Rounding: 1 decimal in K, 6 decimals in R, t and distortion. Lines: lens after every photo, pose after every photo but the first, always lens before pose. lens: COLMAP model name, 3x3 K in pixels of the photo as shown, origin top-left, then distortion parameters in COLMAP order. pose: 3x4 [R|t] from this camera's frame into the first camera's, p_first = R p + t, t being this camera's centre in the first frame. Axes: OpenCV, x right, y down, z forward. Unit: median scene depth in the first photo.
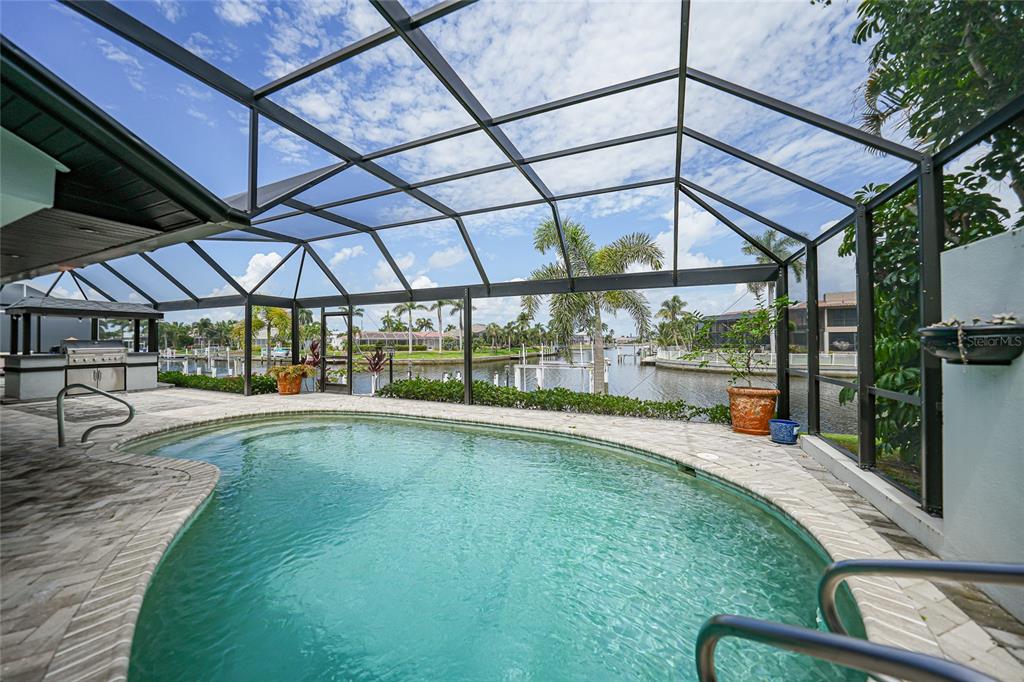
lens RADIAL K [[359.3, 0, 518.4], [0, 359.3, 334.6], [0, 0, 1]] dist [-0.017227, 0.005120]
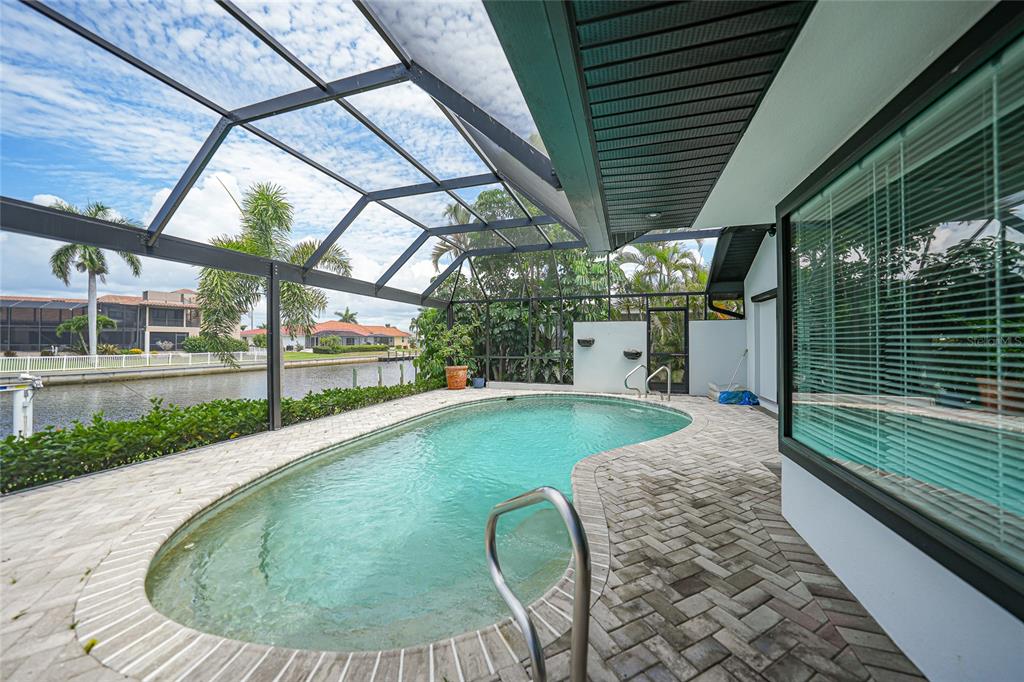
lens RADIAL K [[359.3, 0, 512.7], [0, 359.3, 333.2], [0, 0, 1]] dist [-0.017227, 0.005120]
pose [[-0.079216, 0.028036, 0.996463, -0.100500], [-0.023640, 0.999270, -0.029994, 0.003018], [-0.996577, -0.025933, -0.078495, 0.072437]]
